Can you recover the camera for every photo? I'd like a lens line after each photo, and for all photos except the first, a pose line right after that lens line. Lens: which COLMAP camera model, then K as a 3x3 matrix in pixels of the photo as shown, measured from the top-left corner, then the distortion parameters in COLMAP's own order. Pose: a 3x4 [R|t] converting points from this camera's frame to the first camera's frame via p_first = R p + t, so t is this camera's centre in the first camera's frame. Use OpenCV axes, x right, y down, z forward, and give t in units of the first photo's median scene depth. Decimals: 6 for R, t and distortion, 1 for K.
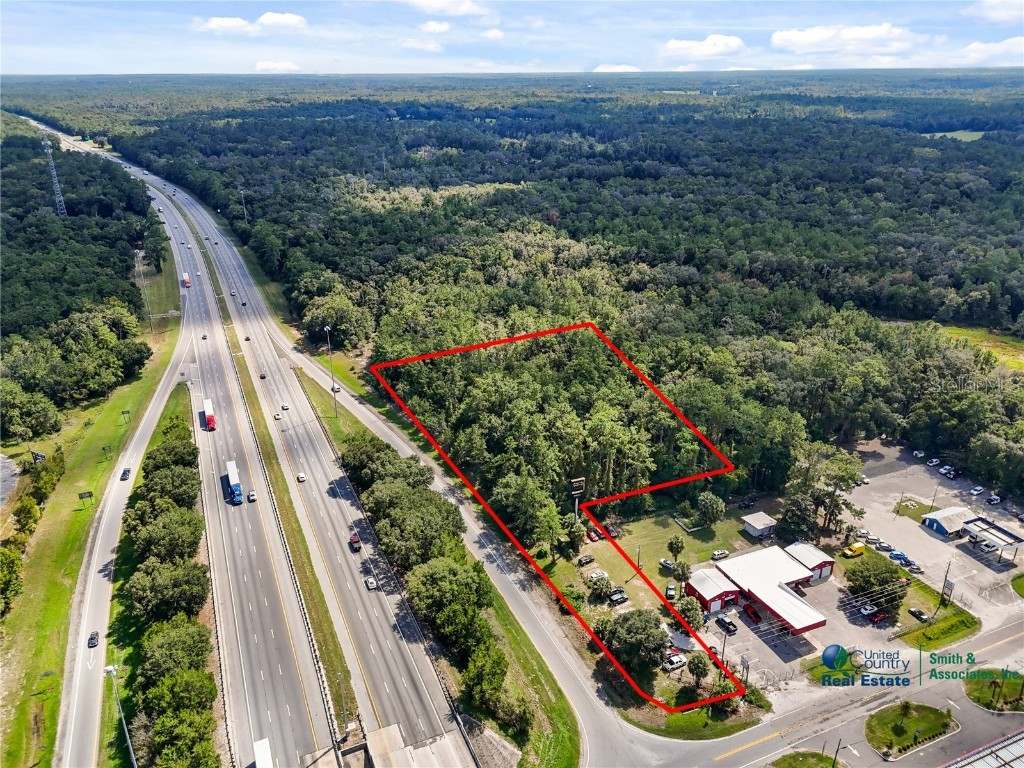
lens RADIAL K [[754.1, 0, 512.0], [0, 754.1, 383.5], [0, 0, 1]] dist [0.006552, 0.001272]
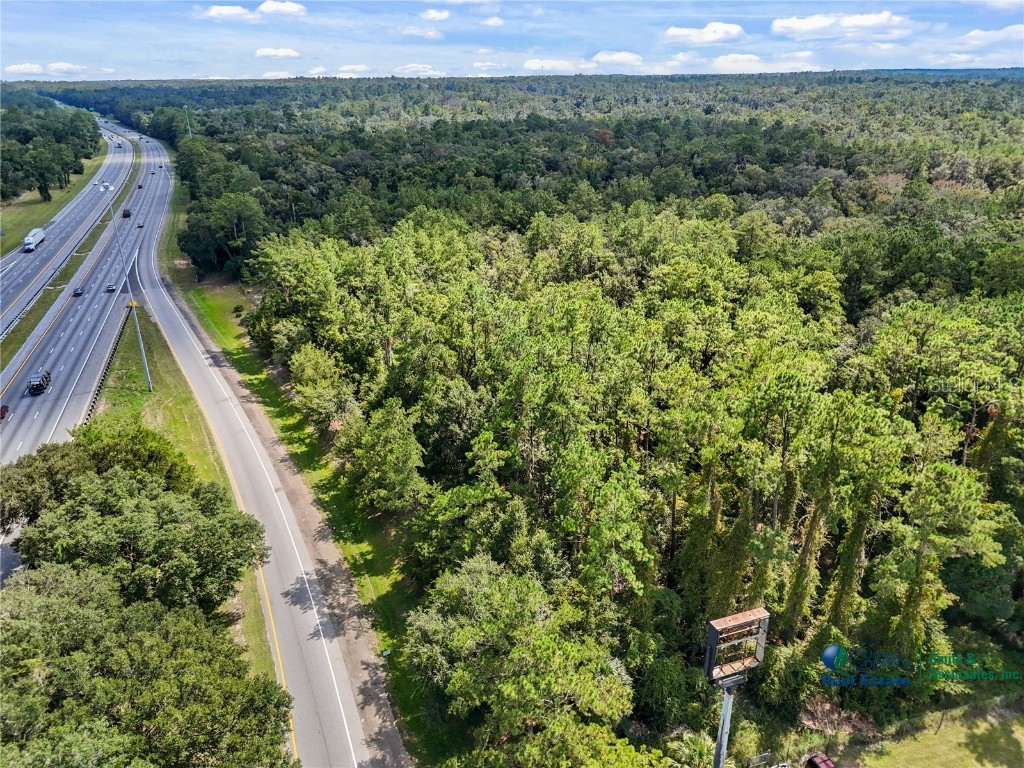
lens RADIAL K [[754.1, 0, 512.0], [0, 754.1, 383.5], [0, 0, 1]] dist [0.006552, 0.001272]
pose [[0.998298, 0.016103, -0.056054, 0.025924], [-0.016596, 0.999828, -0.008335, 0.050615], [0.055910, 0.009251, 0.998393, 0.666460]]
